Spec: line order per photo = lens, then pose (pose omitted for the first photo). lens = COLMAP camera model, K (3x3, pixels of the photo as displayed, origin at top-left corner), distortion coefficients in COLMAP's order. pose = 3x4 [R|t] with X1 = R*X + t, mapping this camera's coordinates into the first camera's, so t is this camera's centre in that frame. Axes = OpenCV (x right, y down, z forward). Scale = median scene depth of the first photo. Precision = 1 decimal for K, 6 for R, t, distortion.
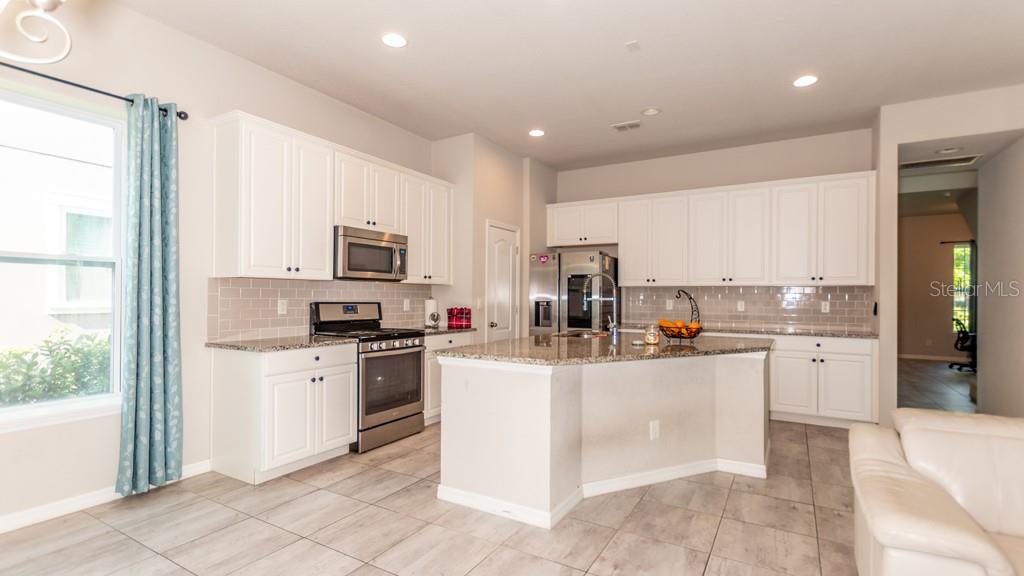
lens RADIAL K [[475.7, 0, 513.8], [0, 475.7, 296.1], [0, 0, 1]] dist [0.000264, -0.000003]
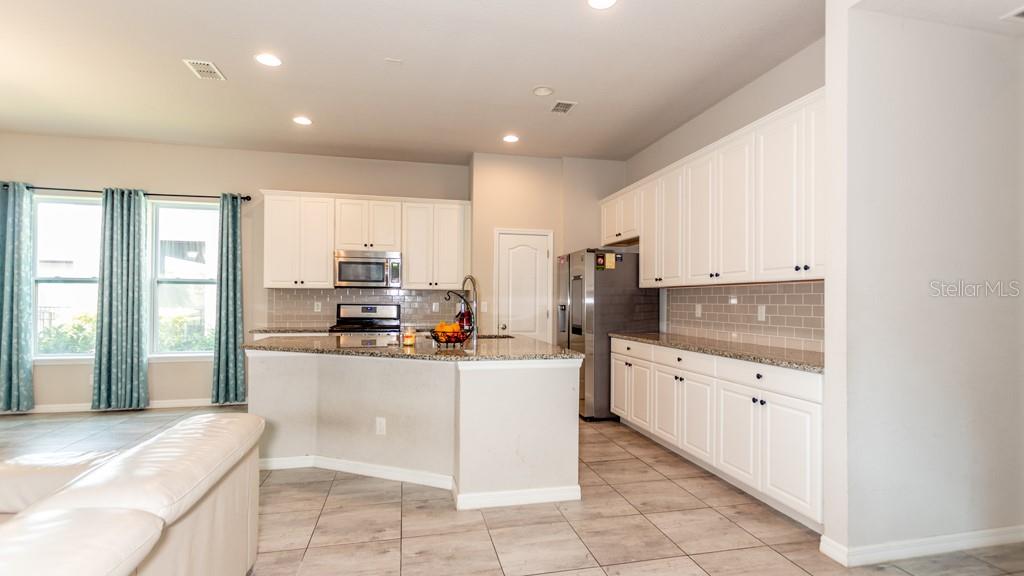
lens RADIAL K [[475.7, 0, 513.8], [0, 475.7, 296.1], [0, 0, 1]] dist [0.000264, -0.000003]
pose [[0.690835, -0.008015, -0.722968, 1.088086], [-0.000456, 0.999934, -0.011520, 0.006257], [0.723012, 0.008288, 0.690786, 0.423133]]
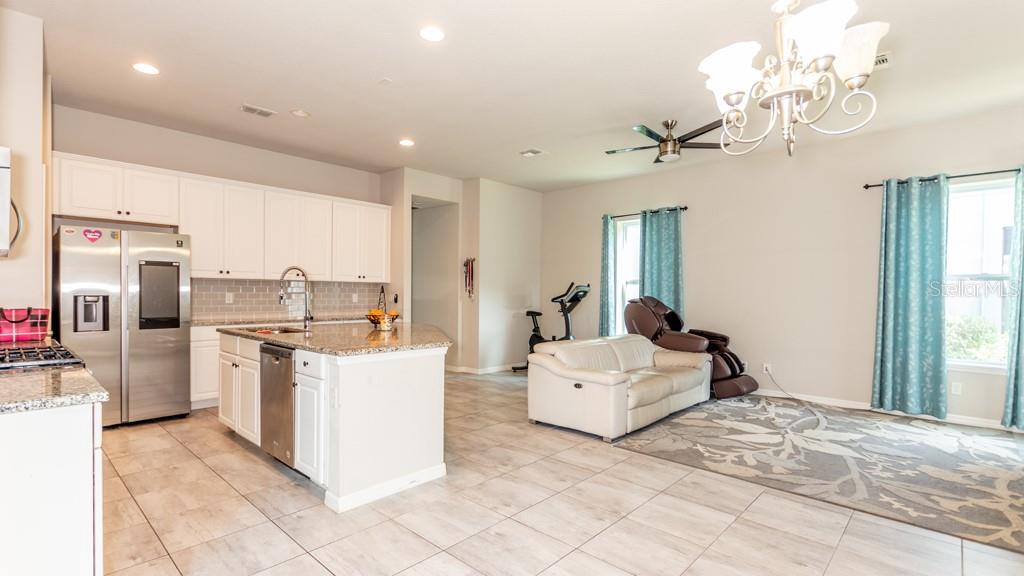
lens RADIAL K [[475.7, 0, 513.8], [0, 475.7, 296.1], [0, 0, 1]] dist [0.000264, -0.000003]
pose [[0.211903, -0.009862, 0.977241, -0.774386], [-0.009397, 0.999882, 0.012128, -0.003697], [-0.977246, -0.011754, 0.211785, 0.384668]]
